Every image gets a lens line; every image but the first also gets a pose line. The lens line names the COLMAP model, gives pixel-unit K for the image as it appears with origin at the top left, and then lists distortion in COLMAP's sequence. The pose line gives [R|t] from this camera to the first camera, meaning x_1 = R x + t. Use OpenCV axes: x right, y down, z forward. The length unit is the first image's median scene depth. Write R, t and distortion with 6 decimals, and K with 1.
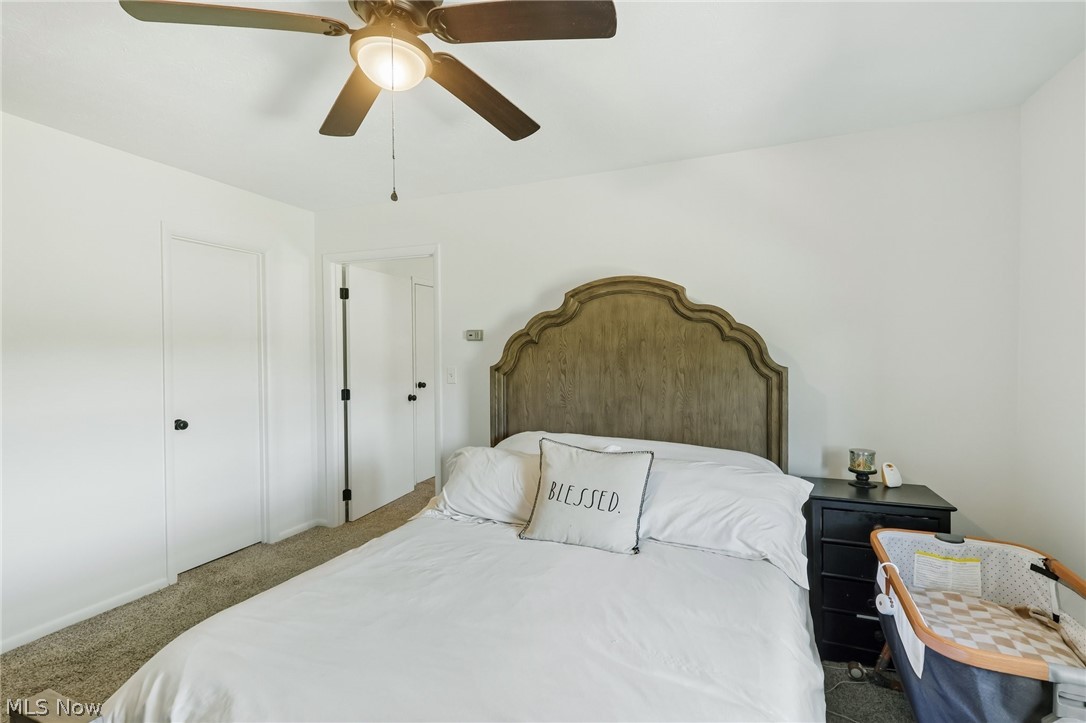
lens RADIAL K [[500.4, 0, 541.7], [0, 500.4, 358.5], [0, 0, 1]] dist [-0.004332, 0.000811]
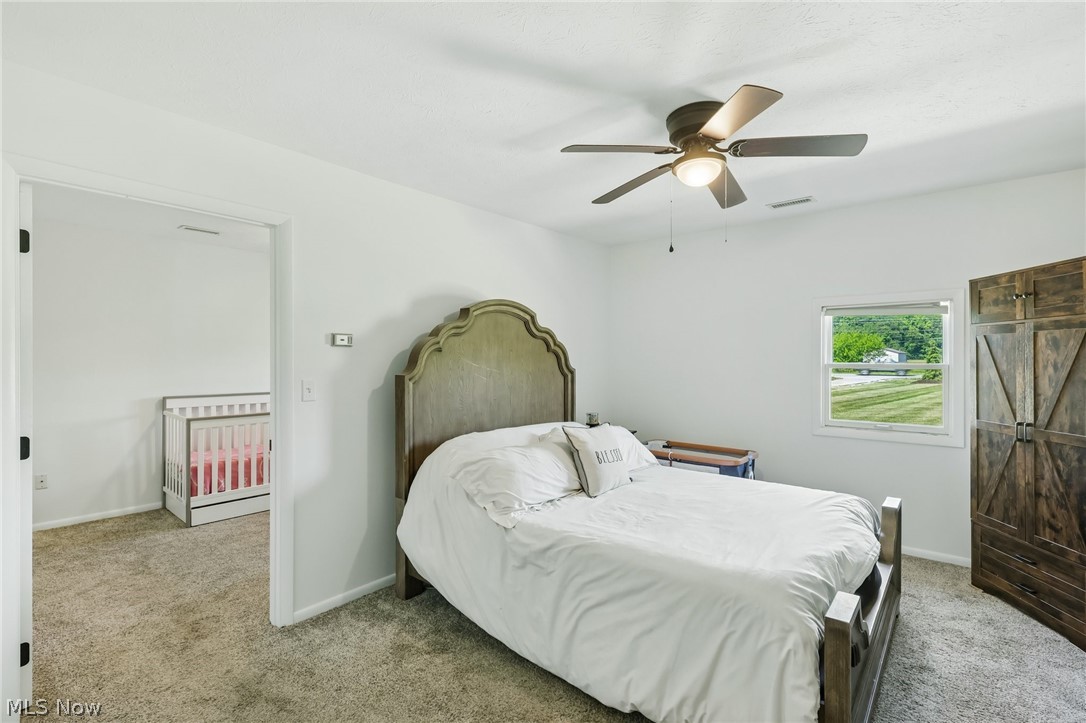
lens RADIAL K [[500.4, 0, 541.7], [0, 500.4, 358.5], [0, 0, 1]] dist [-0.004332, 0.000811]
pose [[0.298083, 0.002657, 0.954536, -1.067125], [0.014744, 0.999864, -0.007387, -0.005974], [-0.954426, 0.016276, 0.298003, 0.565347]]
